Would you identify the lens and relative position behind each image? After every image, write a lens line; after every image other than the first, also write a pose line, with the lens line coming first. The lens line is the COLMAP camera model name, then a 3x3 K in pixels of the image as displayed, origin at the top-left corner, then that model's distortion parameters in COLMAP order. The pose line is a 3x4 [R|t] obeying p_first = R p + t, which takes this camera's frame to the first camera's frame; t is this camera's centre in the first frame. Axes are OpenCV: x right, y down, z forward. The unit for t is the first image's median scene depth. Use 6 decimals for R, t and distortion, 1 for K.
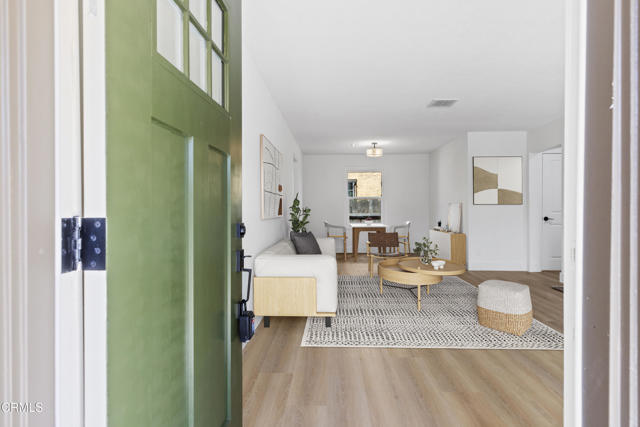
lens RADIAL K [[347.0, 0, 320.0], [0, 347.0, 213.5], [0, 0, 1]] dist [0.000478, -0.000201]
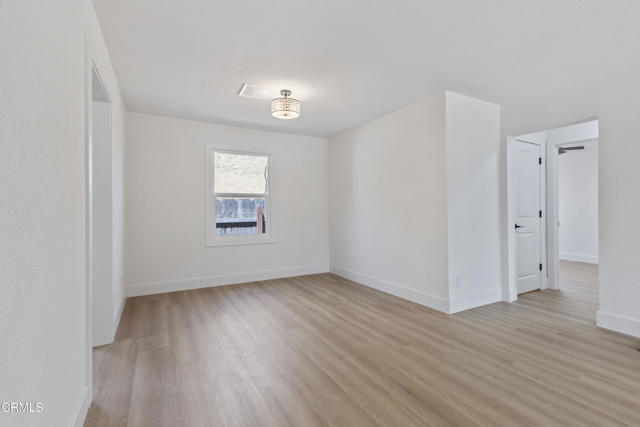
lens RADIAL K [[291.2, 0, 319.8], [0, 291.2, 211.6], [0, 0, 1]] dist [0.000341, 0.000024]
pose [[0.849953, 0.010209, 0.526759, -0.034649], [-0.000134, 0.999816, -0.019161, -0.003840], [-0.526858, 0.016215, 0.849799, 0.593009]]
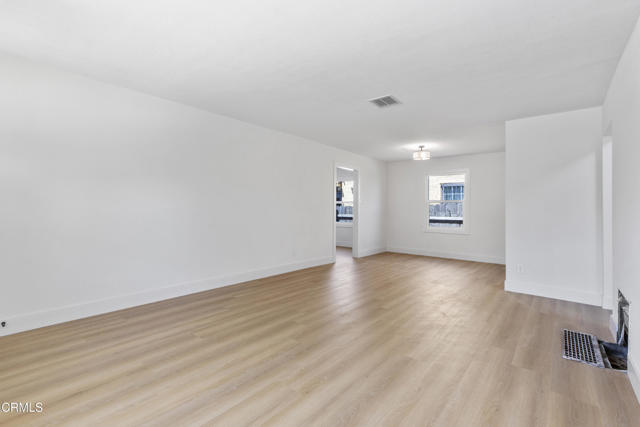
lens RADIAL K [[291.2, 0, 319.8], [0, 291.2, 211.6], [0, 0, 1]] dist [0.000341, 0.000024]
pose [[0.797057, 0.017110, -0.603662, 0.434165], [-0.023406, 0.999723, -0.002569, -0.007111], [0.603450, 0.016178, 0.797237, 0.165661]]
